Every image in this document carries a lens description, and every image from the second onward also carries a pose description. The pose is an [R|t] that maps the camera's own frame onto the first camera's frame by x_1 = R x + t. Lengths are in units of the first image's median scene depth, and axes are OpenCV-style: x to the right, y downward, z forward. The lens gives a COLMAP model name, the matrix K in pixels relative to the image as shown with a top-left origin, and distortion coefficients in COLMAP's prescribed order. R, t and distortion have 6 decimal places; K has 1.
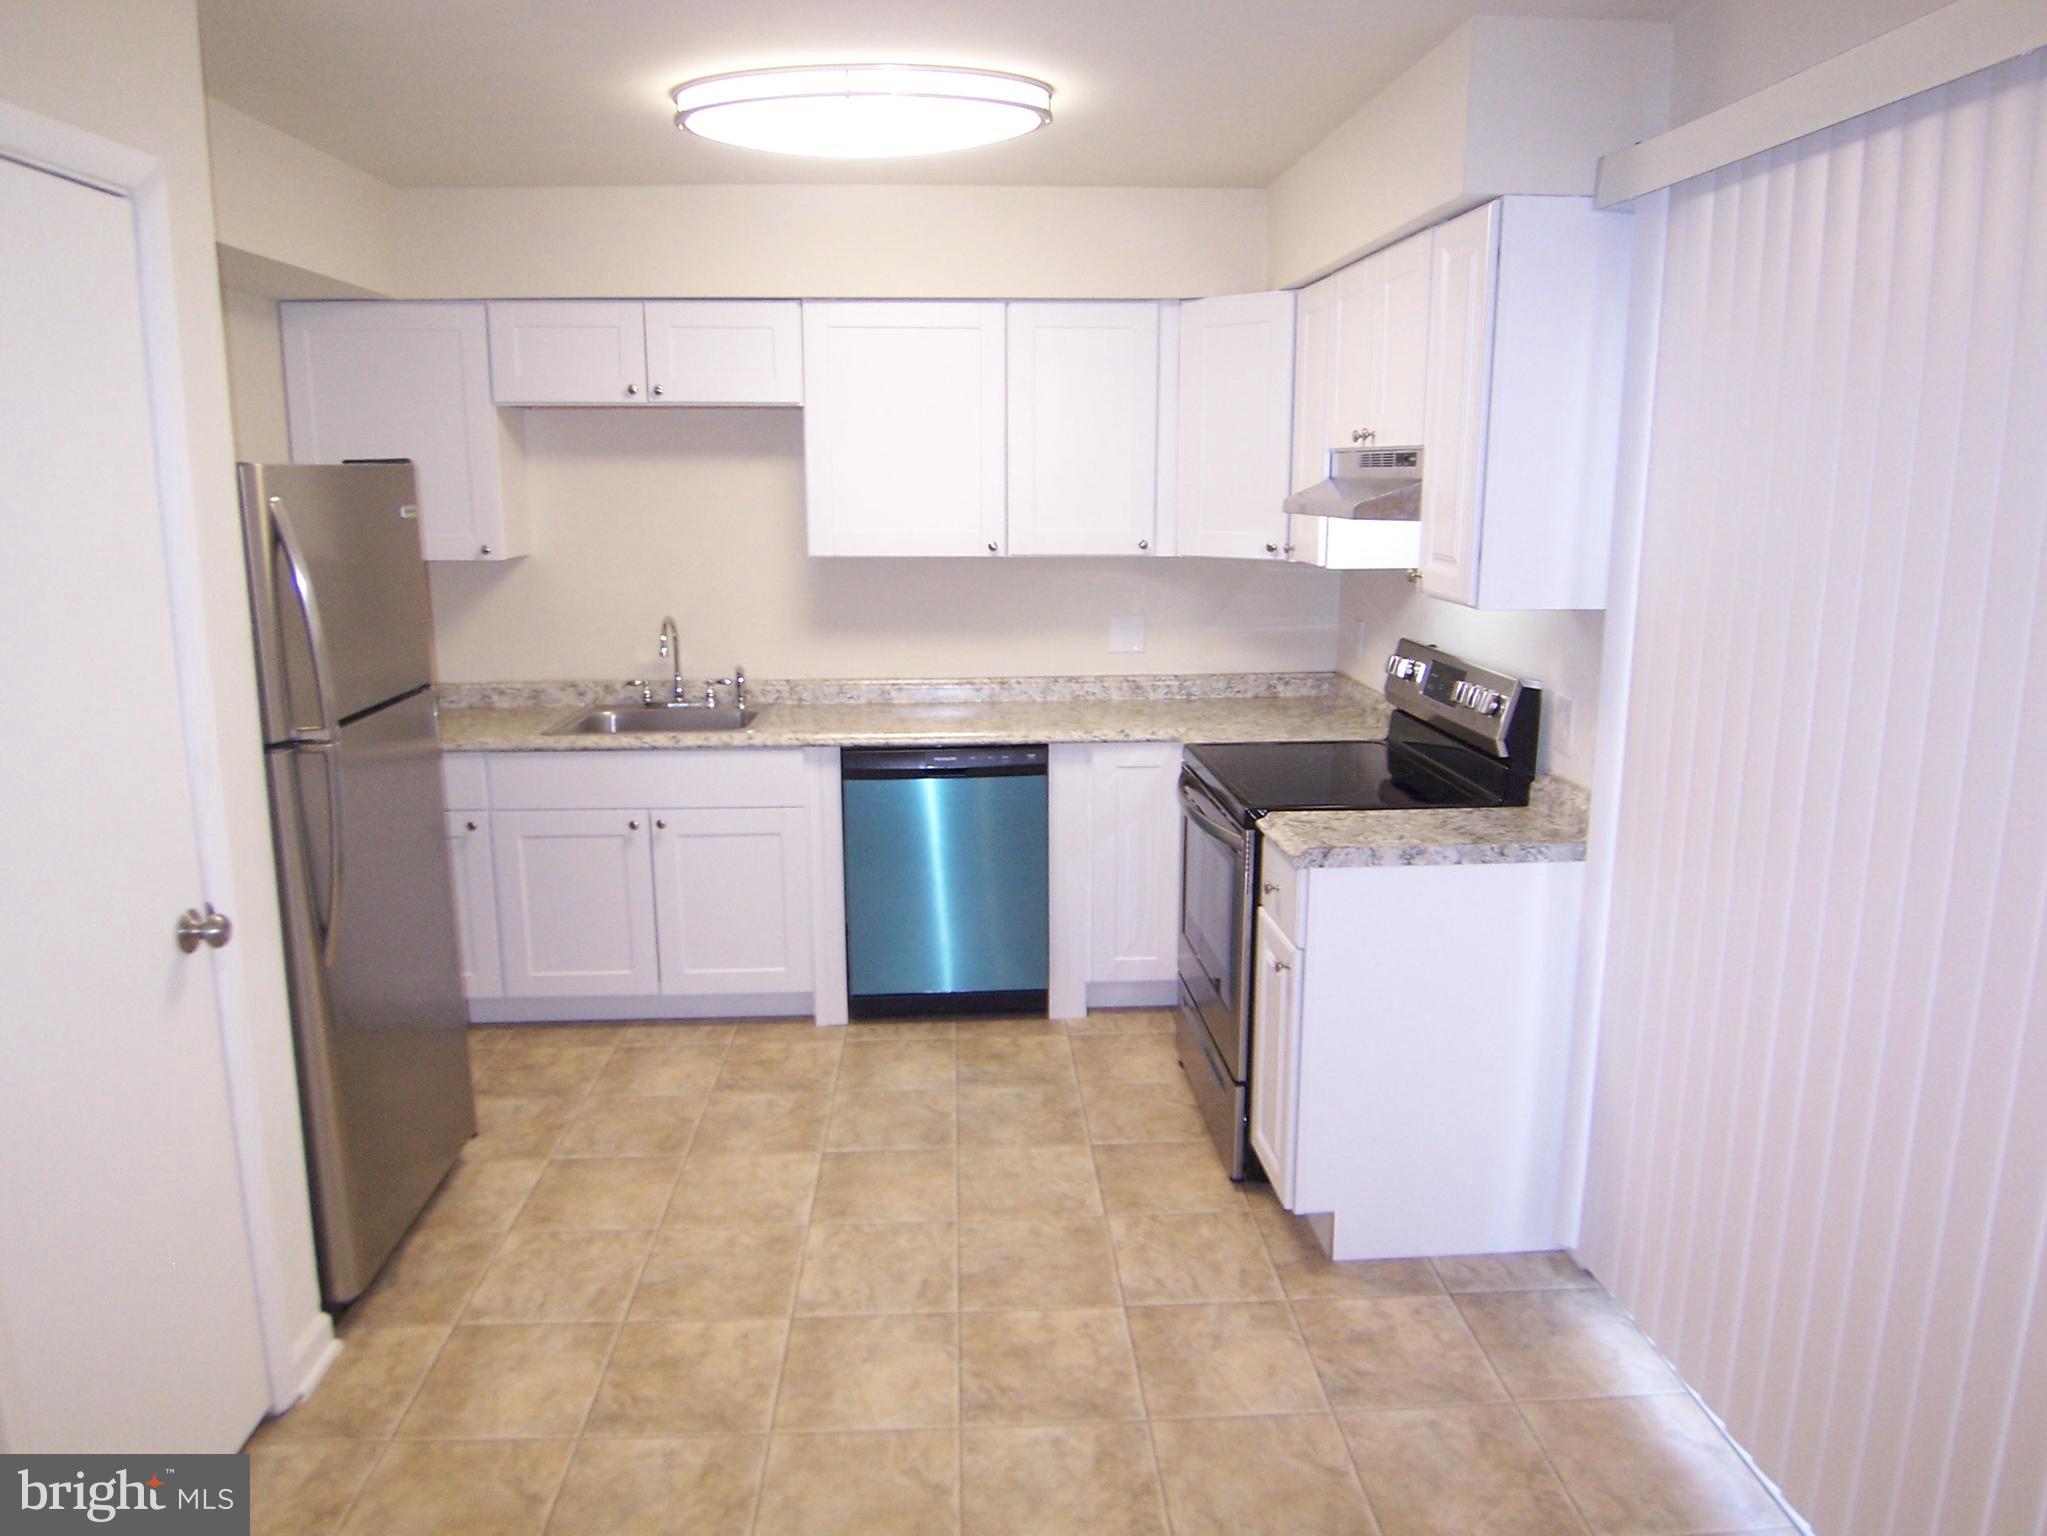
lens RADIAL K [[1391.1, 0, 1031.7], [0, 1391.1, 759.6], [0, 0, 1]] dist [-0.022000, -0.033354]
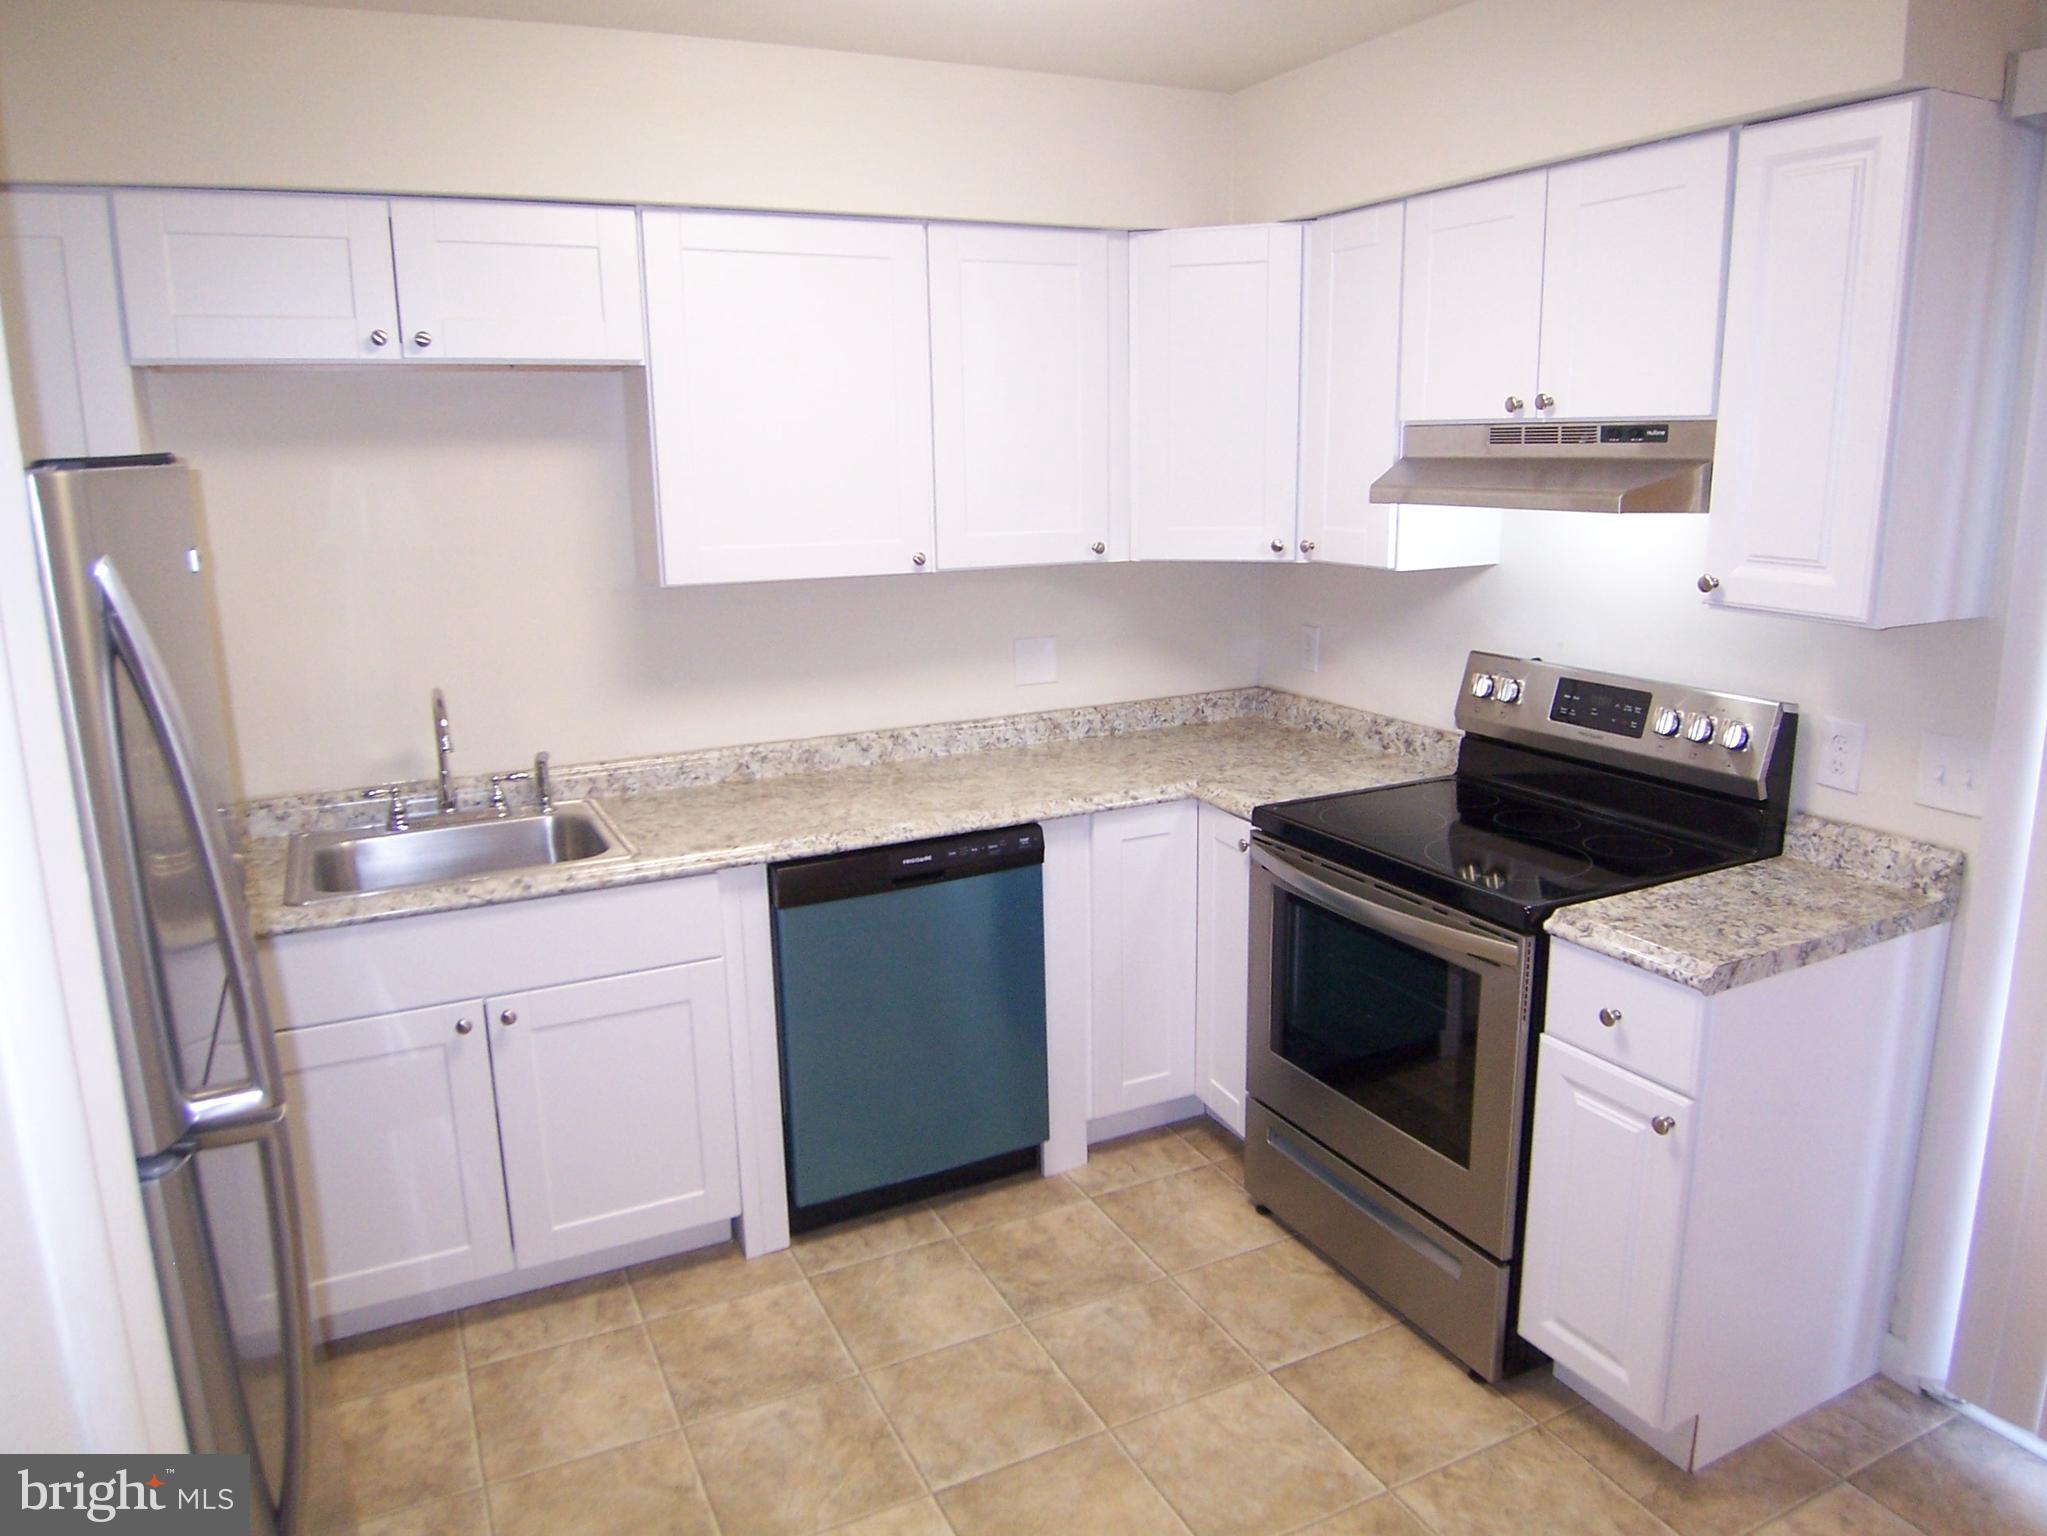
lens RADIAL K [[1391.1, 0, 1027.9], [0, 1391.1, 752.9], [0, 0, 1]] dist [-0.022000, -0.033354]
pose [[0.921767, -0.098574, 0.375005, -0.275446], [0.094560, 0.995093, 0.029140, -0.071781], [-0.376037, 0.008600, 0.926565, 0.317722]]
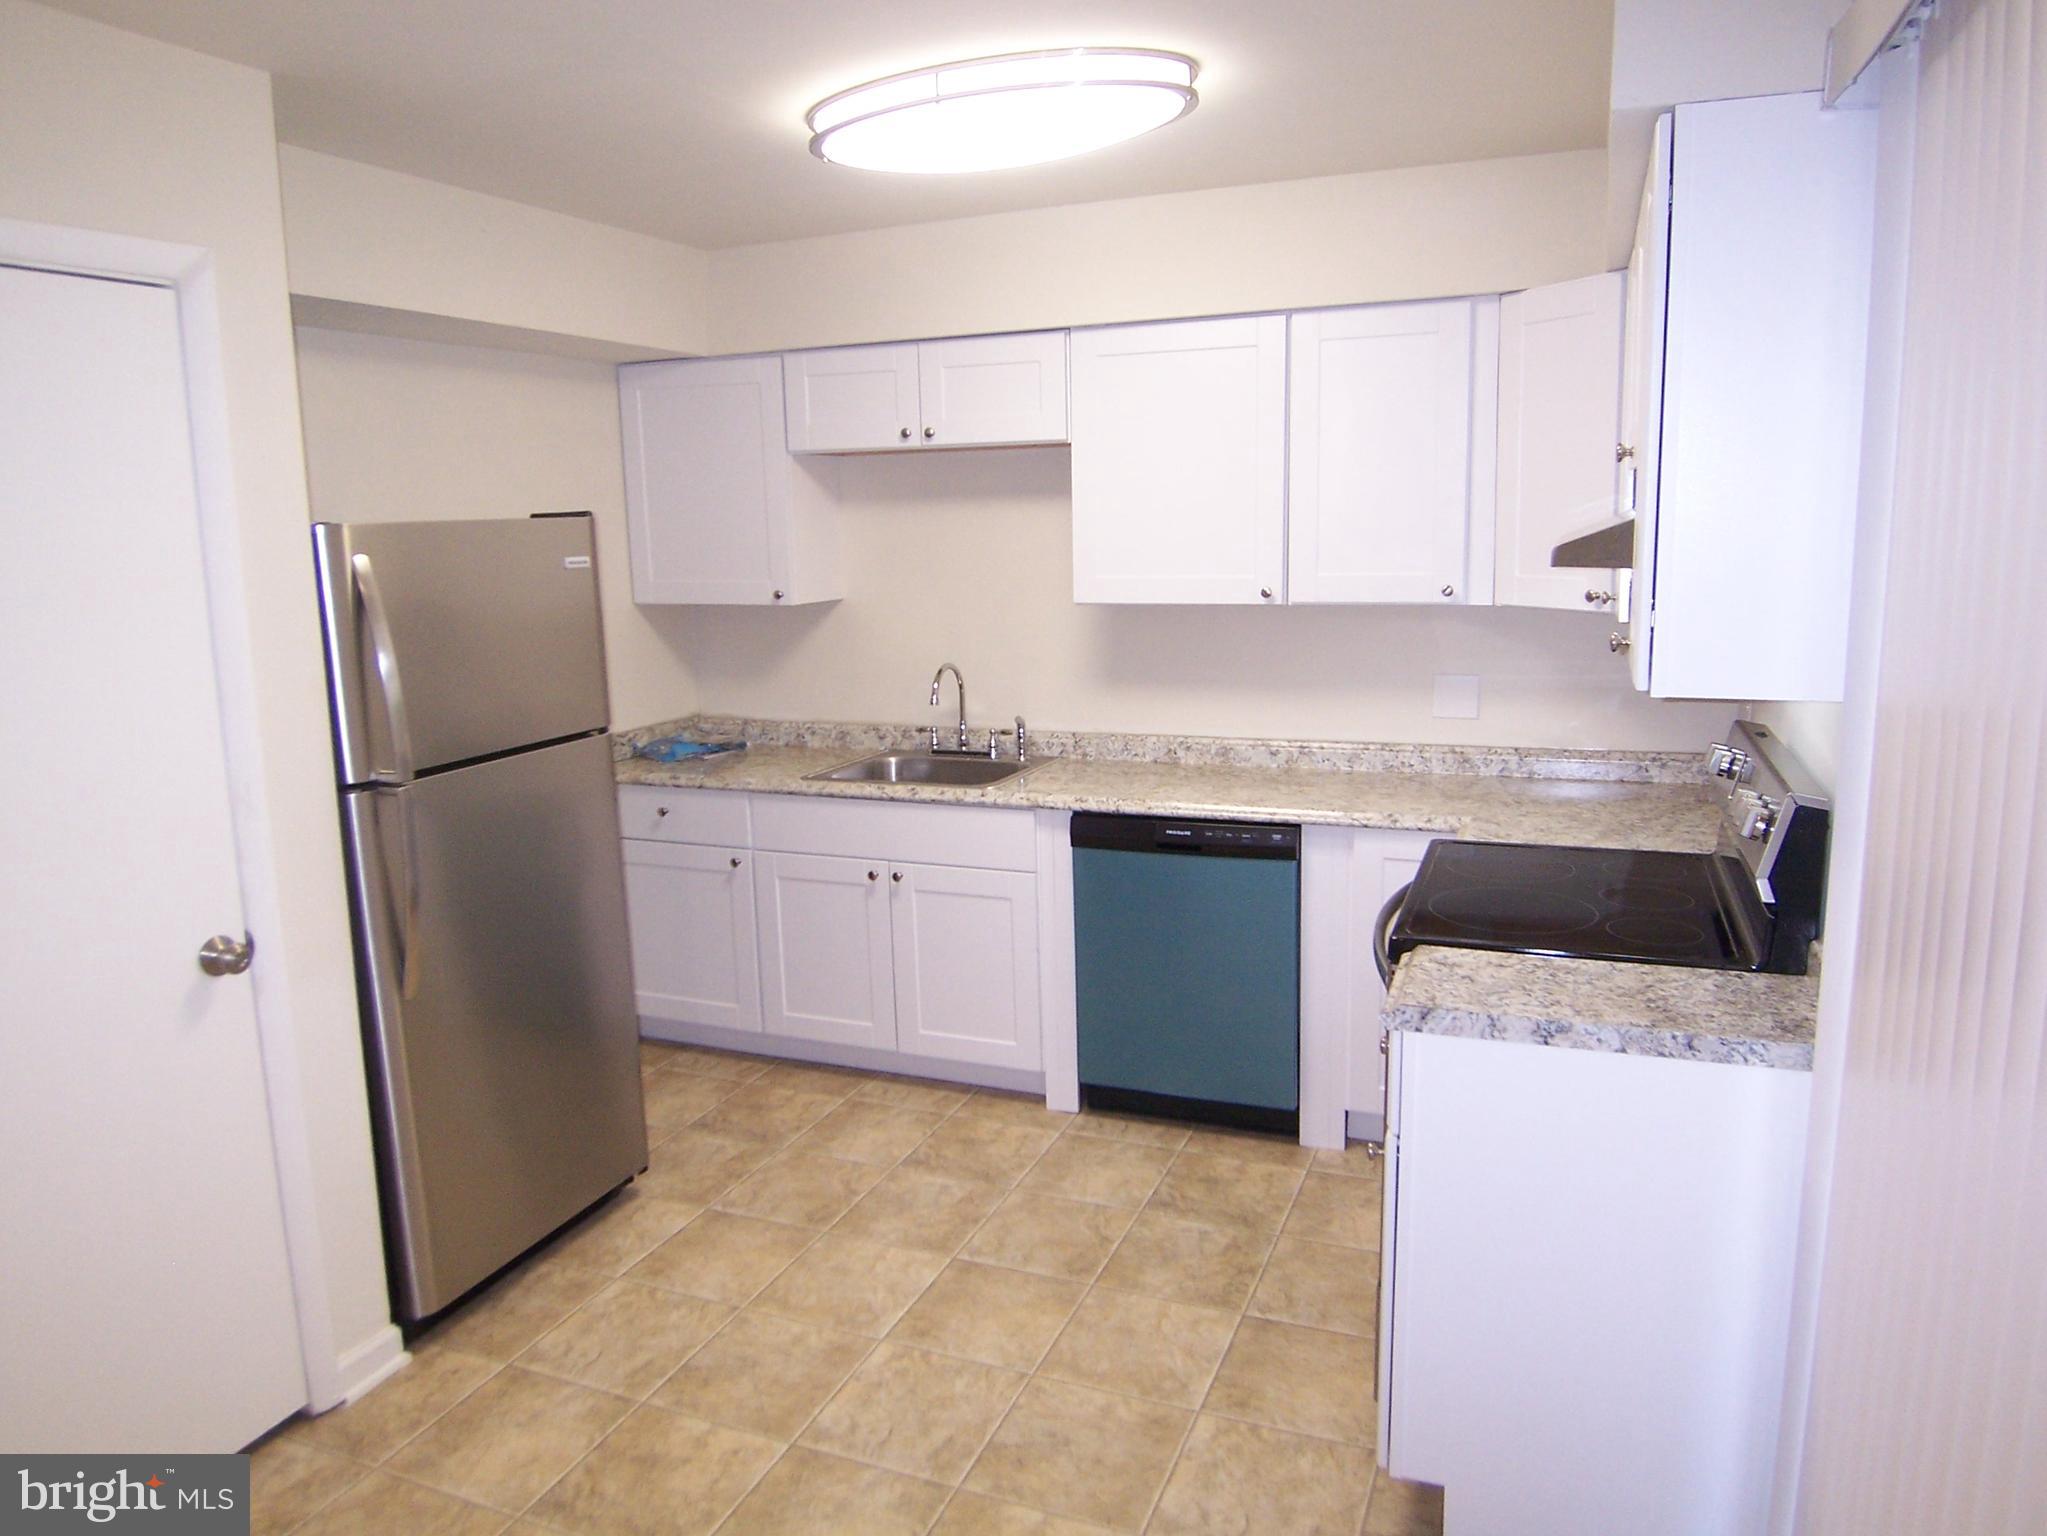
lens RADIAL K [[1391.1, 0, 1021.4], [0, 1391.1, 756.3], [0, 0, 1]] dist [-0.022000, -0.033354]
pose [[0.899367, 0.052753, -0.433999, 0.230317], [-0.063535, 0.997926, -0.010363, -0.033913], [0.432553, 0.036895, 0.900854, 0.159093]]
